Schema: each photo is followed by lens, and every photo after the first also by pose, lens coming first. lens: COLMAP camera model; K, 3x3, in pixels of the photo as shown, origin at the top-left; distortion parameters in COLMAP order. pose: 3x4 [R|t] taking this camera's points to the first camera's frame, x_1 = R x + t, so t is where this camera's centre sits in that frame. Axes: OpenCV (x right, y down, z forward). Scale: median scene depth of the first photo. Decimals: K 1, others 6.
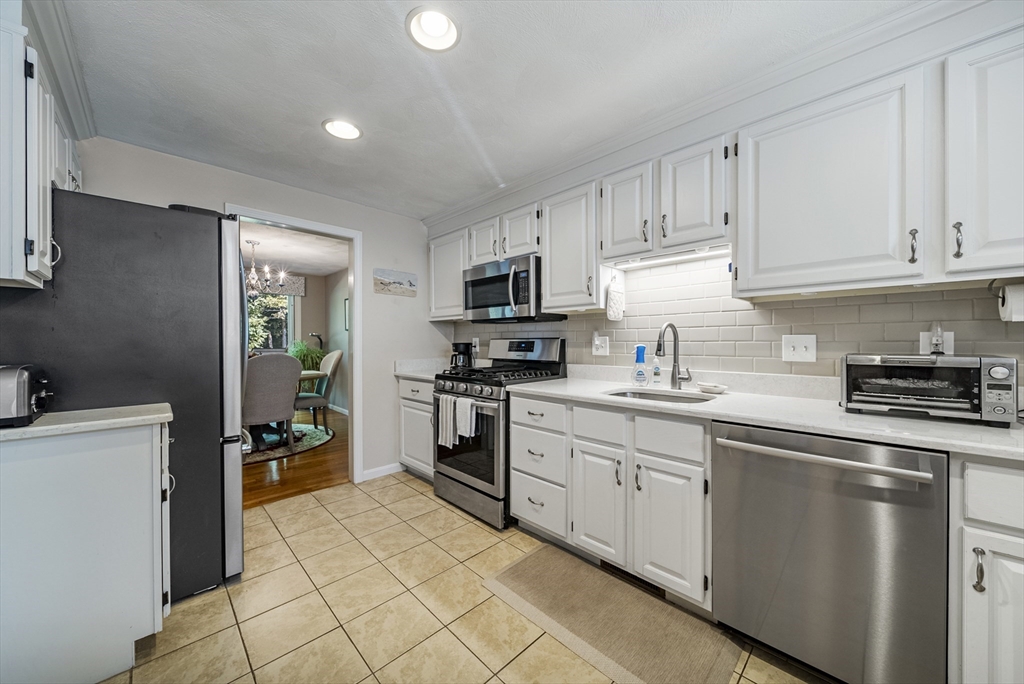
lens RADIAL K [[367.5, 0, 508.5], [0, 367.5, 342.0], [0, 0, 1]] dist [0.000570, -0.001318]
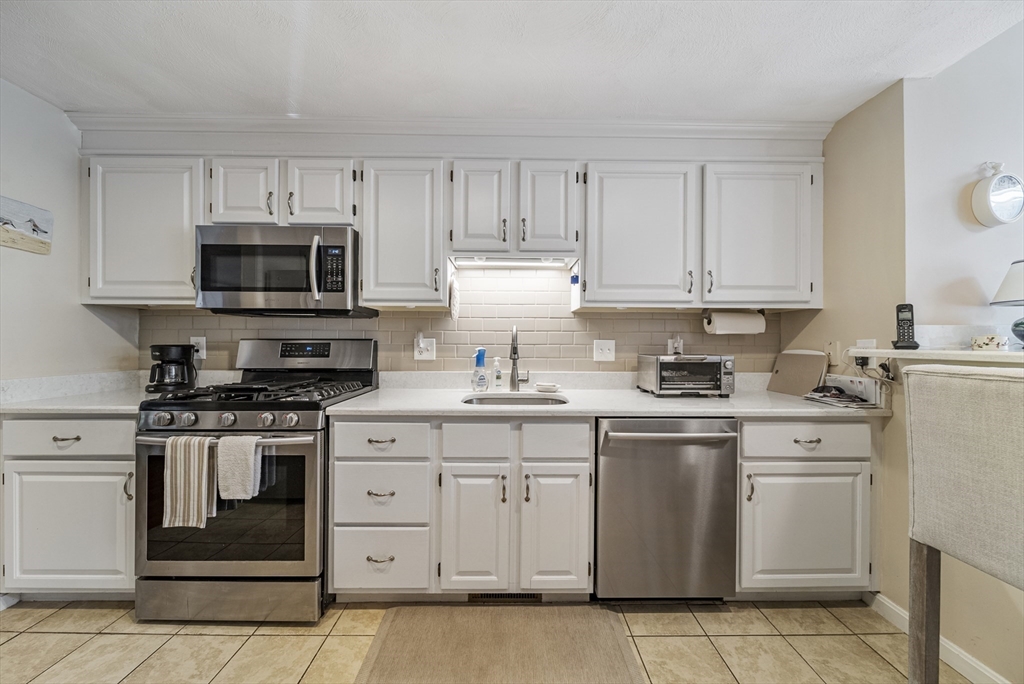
lens RADIAL K [[367.5, 0, 512.1], [0, 367.5, 342.2], [0, 0, 1]] dist [0.000570, -0.001318]
pose [[0.690326, 0.008460, 0.723449, -0.281511], [-0.005316, 0.999964, -0.006621, -0.001264], [-0.723479, 0.000725, 0.690346, 0.288594]]
